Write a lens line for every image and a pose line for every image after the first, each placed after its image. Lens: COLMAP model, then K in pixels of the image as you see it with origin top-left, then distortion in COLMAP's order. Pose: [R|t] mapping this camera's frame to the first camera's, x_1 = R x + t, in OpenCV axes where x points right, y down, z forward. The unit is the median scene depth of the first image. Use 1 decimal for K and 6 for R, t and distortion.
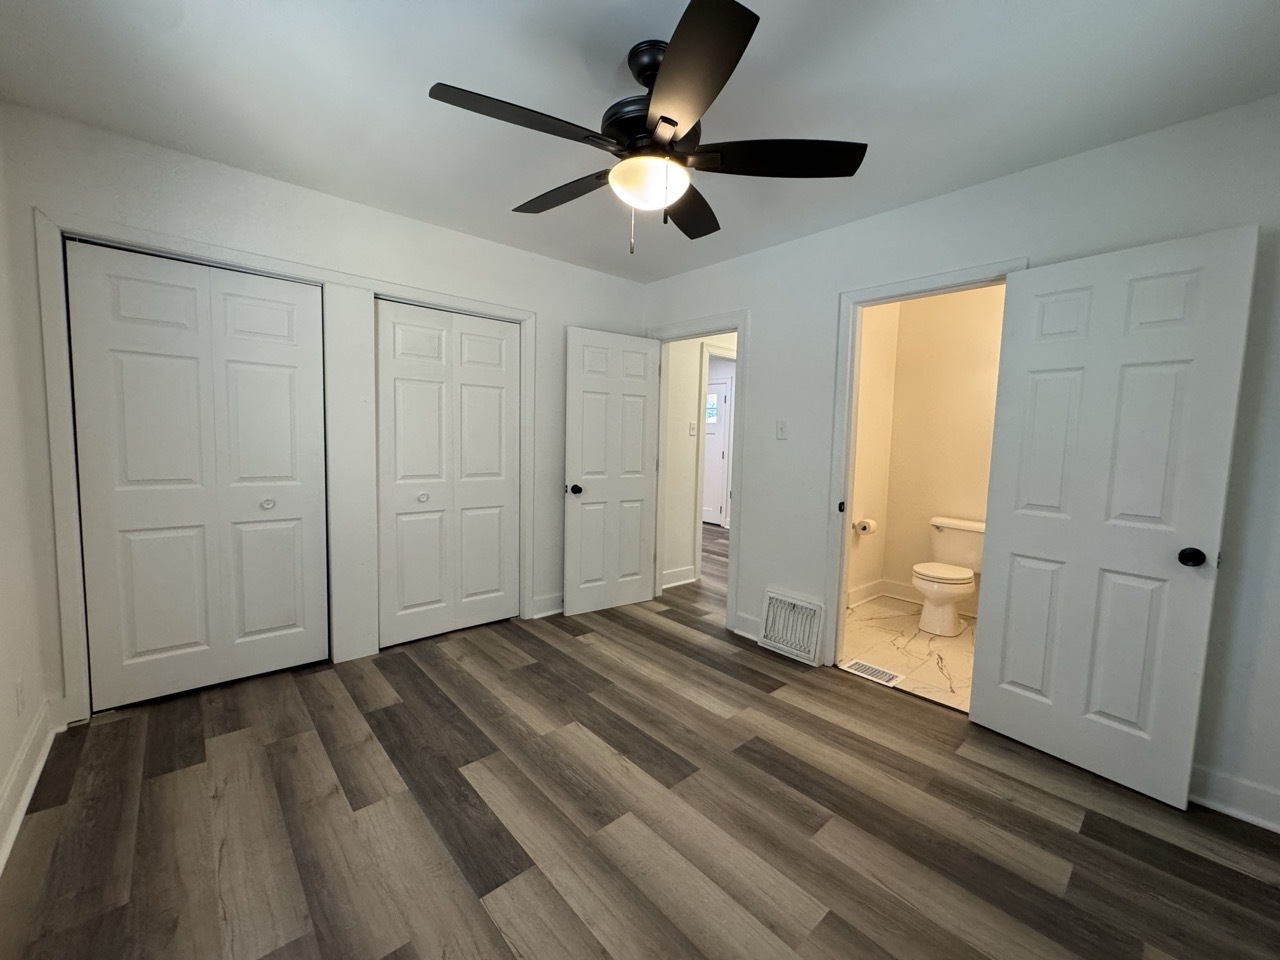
lens RADIAL K [[512.0, 0, 637.1], [0, 512.0, 479.3], [0, 0, 1]] dist [-0.001679, 0.000784]
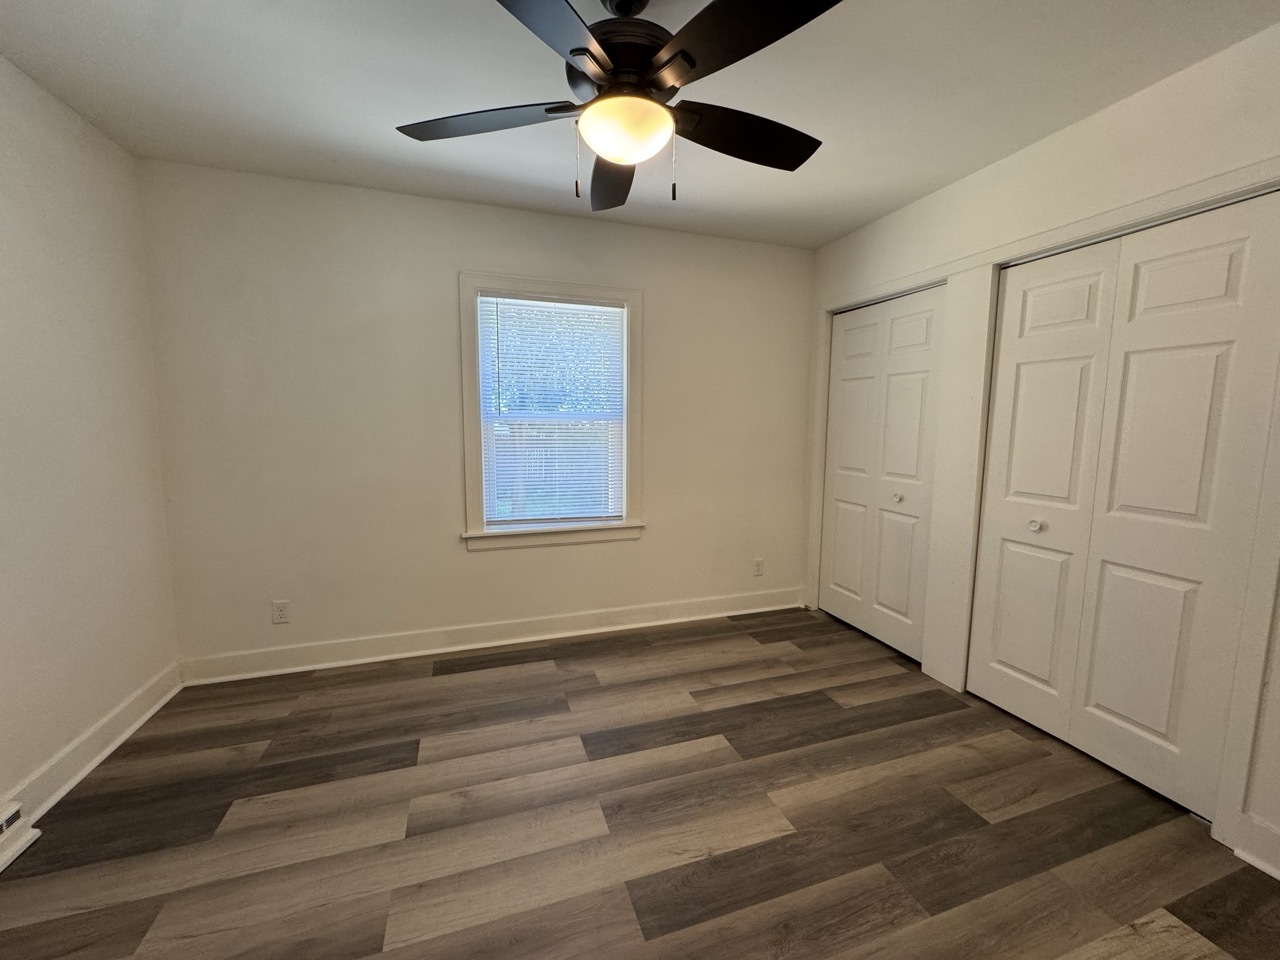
lens RADIAL K [[512.0, 0, 639.6], [0, 512.0, 478.1], [0, 0, 1]] dist [-0.001679, 0.000784]
pose [[-0.391606, 0.070818, -0.917404, 0.588024], [-0.095120, 0.988576, 0.116915, -0.079856], [0.915203, 0.133049, -0.380396, 1.001146]]
